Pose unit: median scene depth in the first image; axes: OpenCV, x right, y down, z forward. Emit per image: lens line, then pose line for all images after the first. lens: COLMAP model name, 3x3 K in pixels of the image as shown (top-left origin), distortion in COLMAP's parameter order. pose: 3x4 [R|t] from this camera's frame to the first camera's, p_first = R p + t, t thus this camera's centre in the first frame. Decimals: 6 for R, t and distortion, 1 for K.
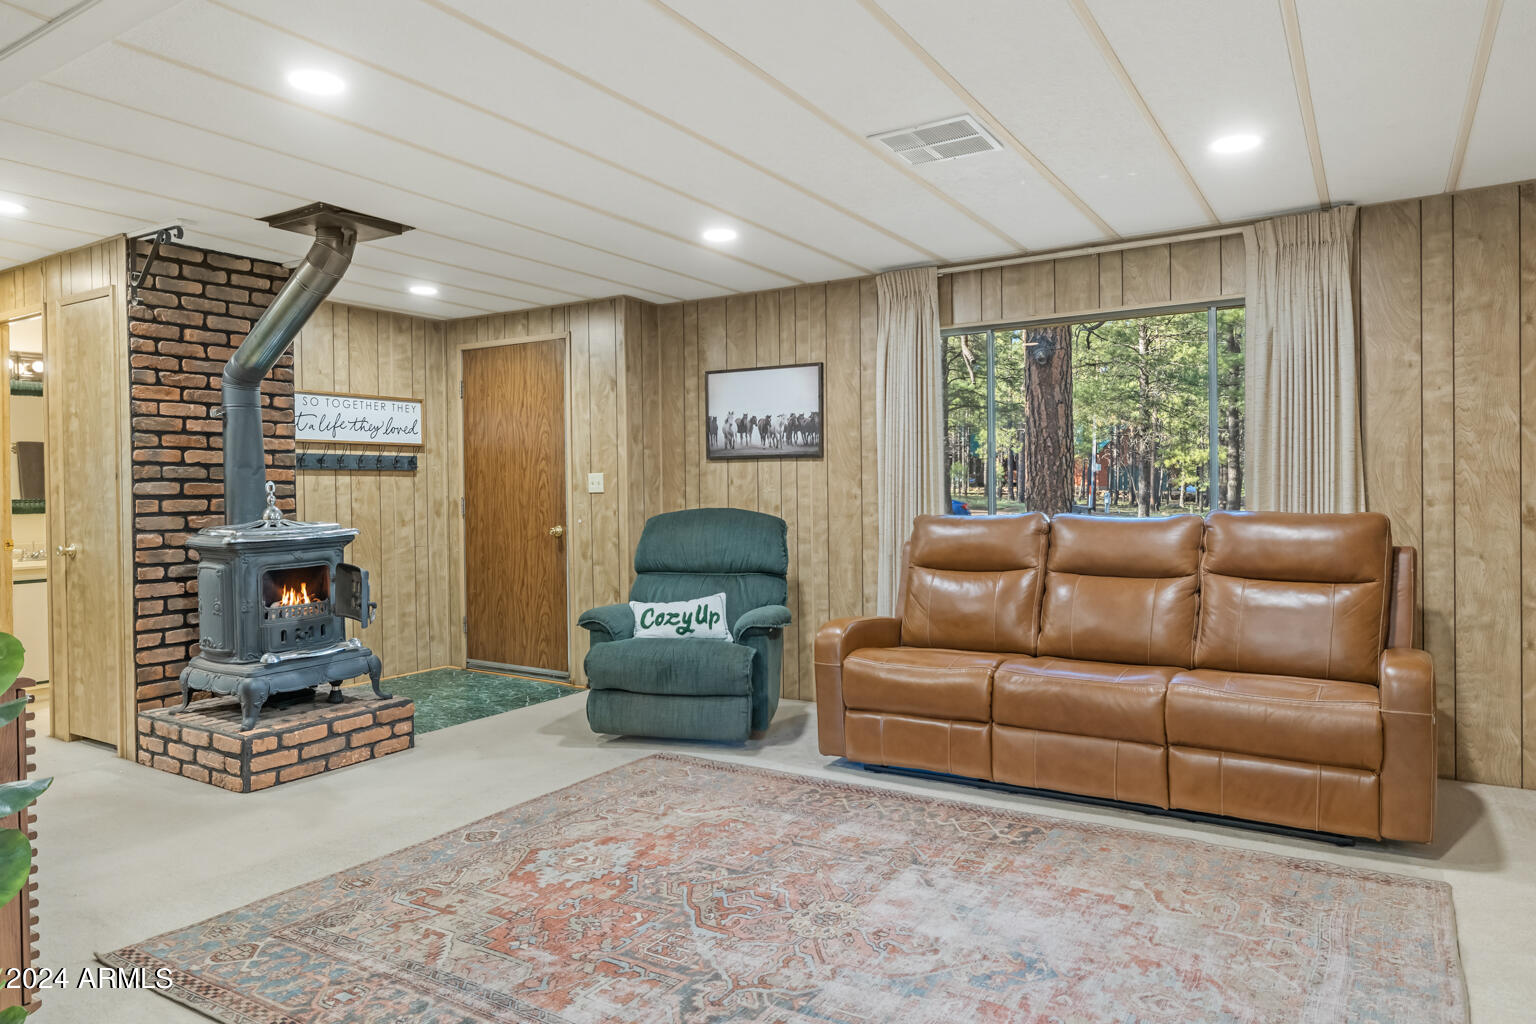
lens RADIAL K [[973.3, 0, 760.0], [0, 973.3, 503.6], [0, 0, 1]] dist [-0.001856, -0.000418]
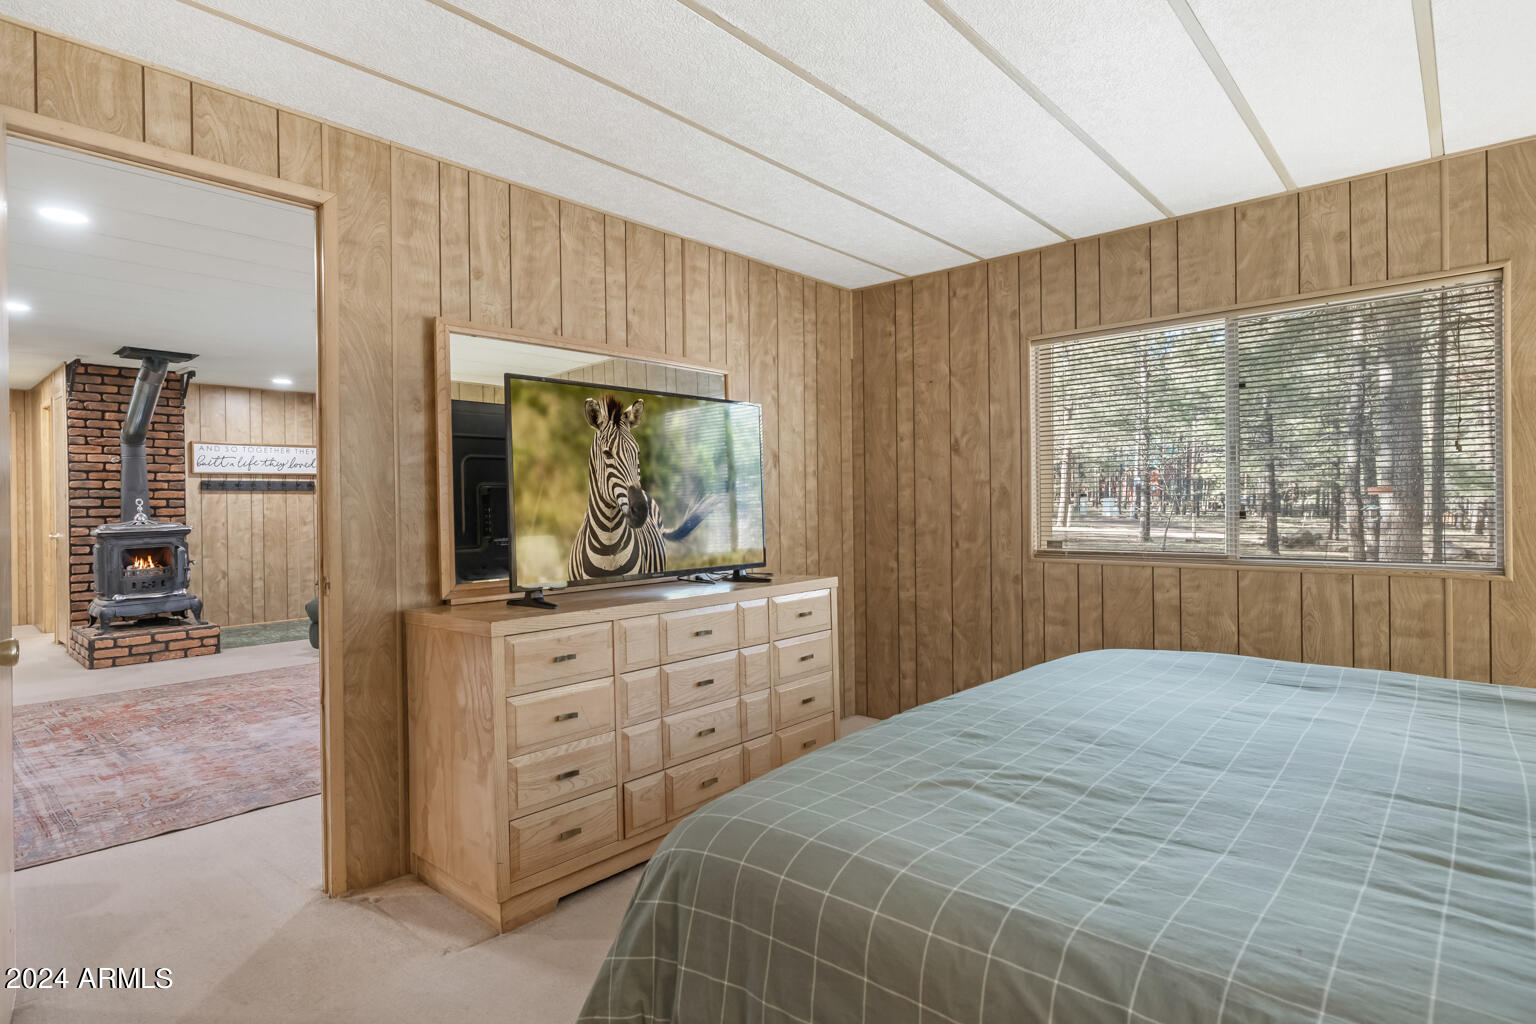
lens RADIAL K [[794.2, 0, 763.1], [0, 794.2, 505.3], [0, 0, 1]] dist [-0.004197, 0.000075]
pose [[0.986363, 0.002431, -0.164568, 0.913512], [-0.003536, 0.999973, -0.006422, -0.005965], [0.164548, 0.006916, 0.986345, -0.249880]]
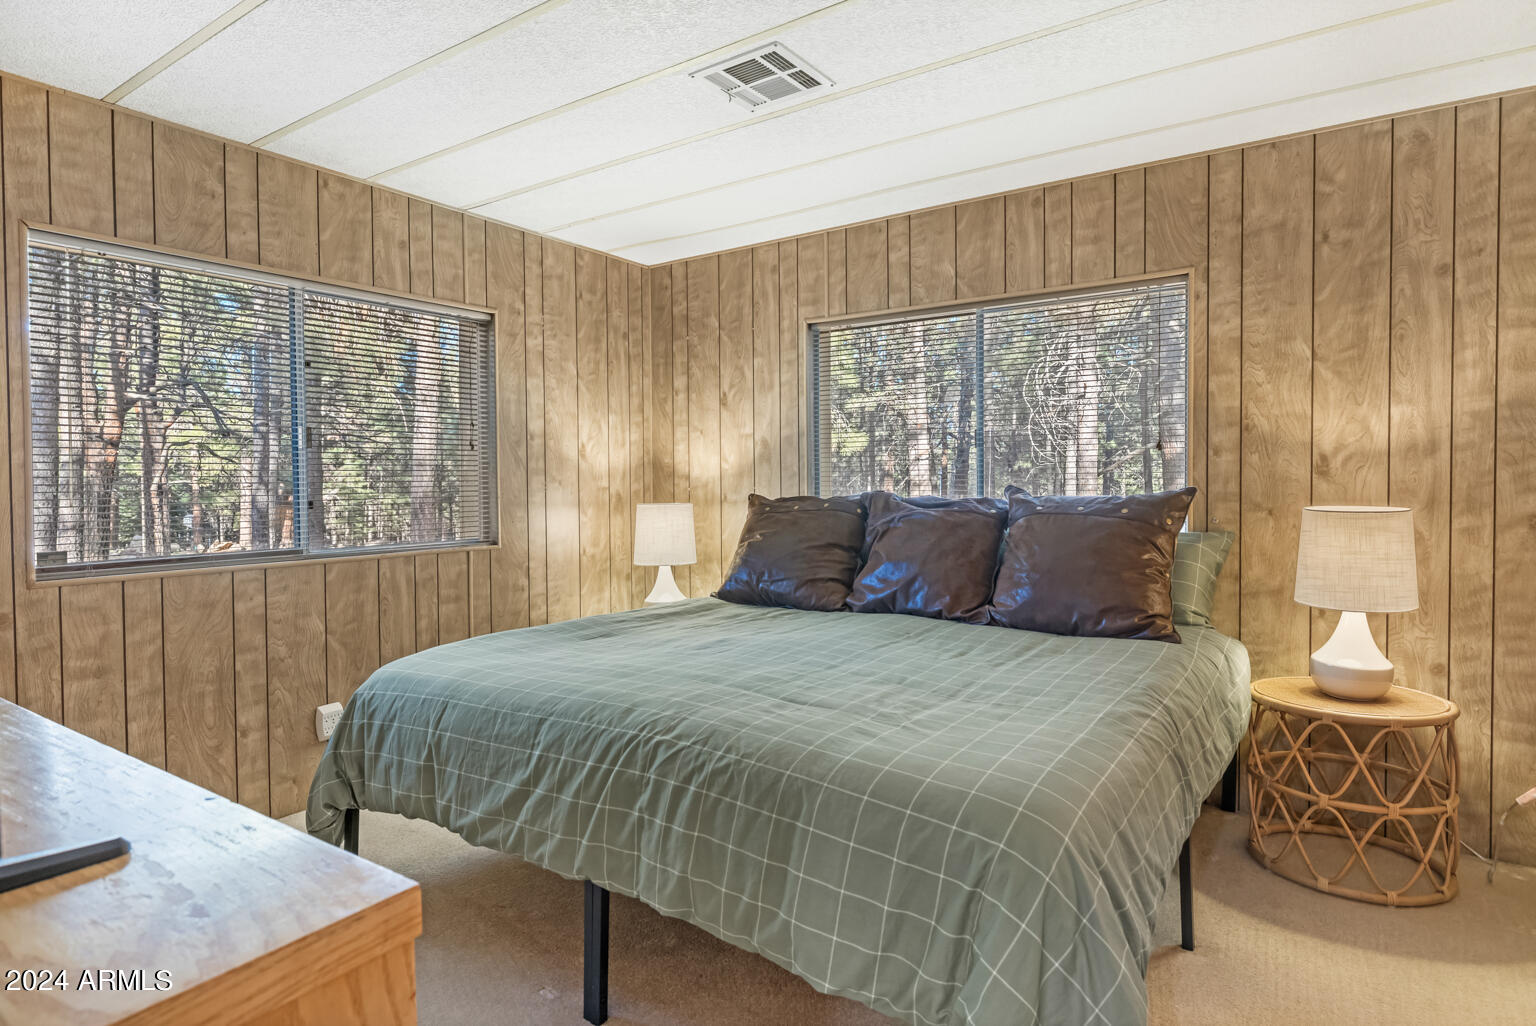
lens RADIAL K [[850.6, 0, 769.6], [0, 850.6, 498.9], [0, 0, 1]] dist [0.007107, 0.001298]
pose [[0.040740, -0.006970, 0.999145, 0.473882], [0.019271, 0.999795, 0.006189, -0.005181], [-0.998984, 0.019003, 0.040866, 0.166933]]
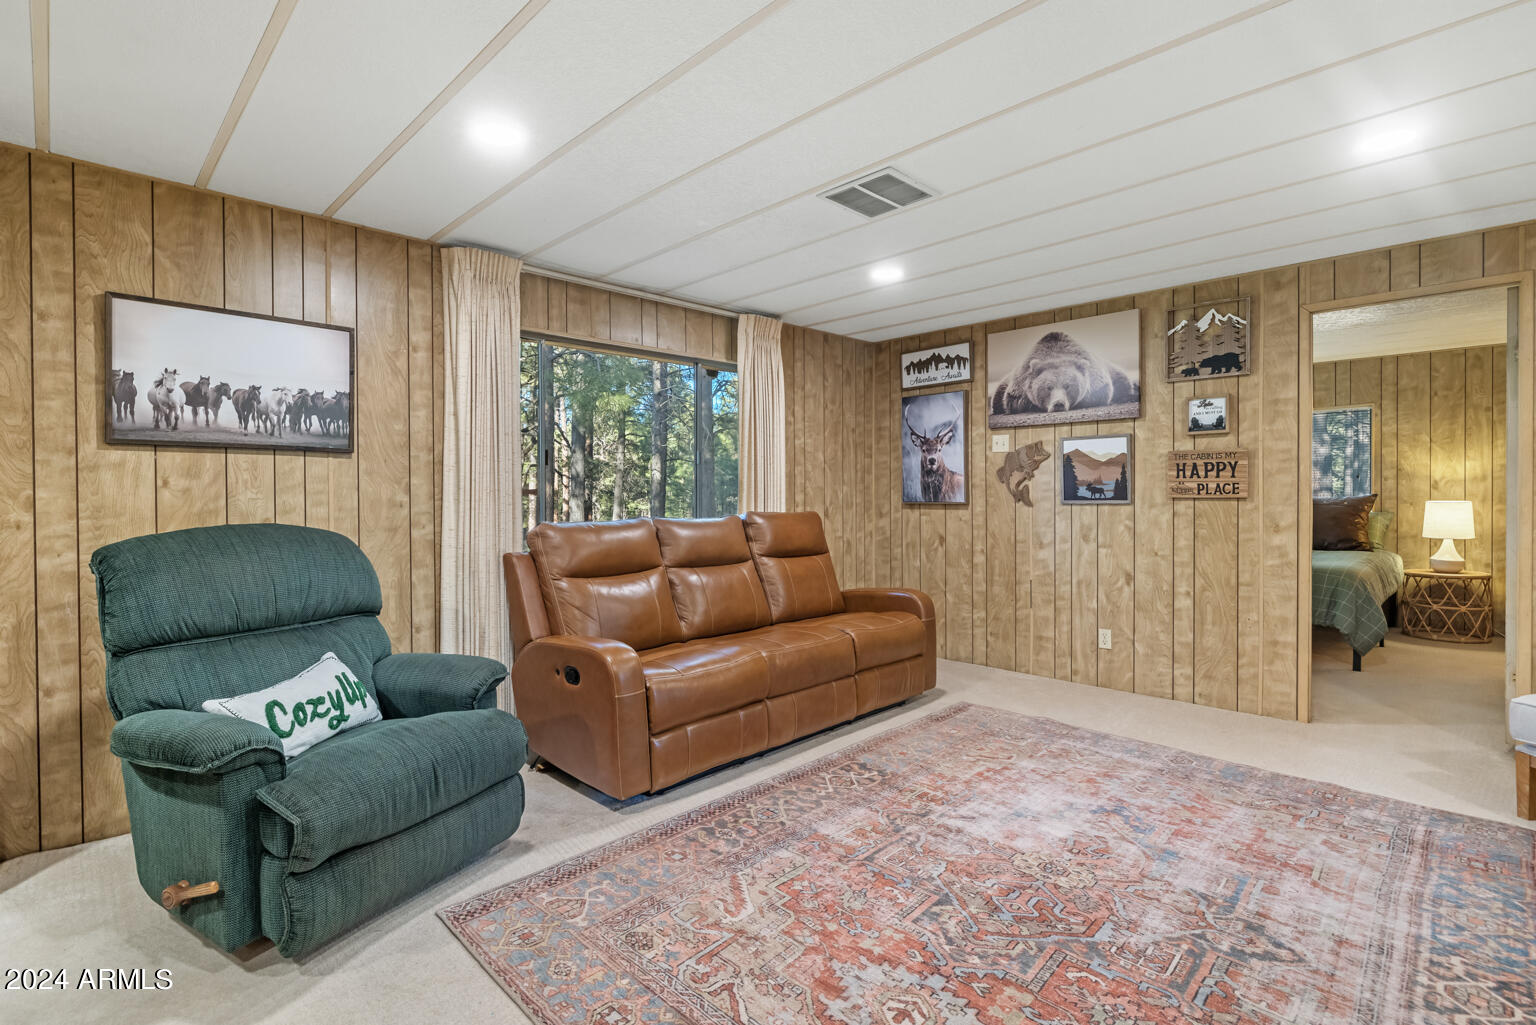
lens RADIAL K [[728.9, 0, 755.7], [0, 728.9, 500.8], [0, 0, 1]] dist [-0.004267, 0.000782]
pose [[0.227661, 0.001821, 0.973739, -0.549200], [0.017424, 0.999831, -0.005943, -0.002310], [-0.973584, 0.018319, 0.227591, 0.744811]]
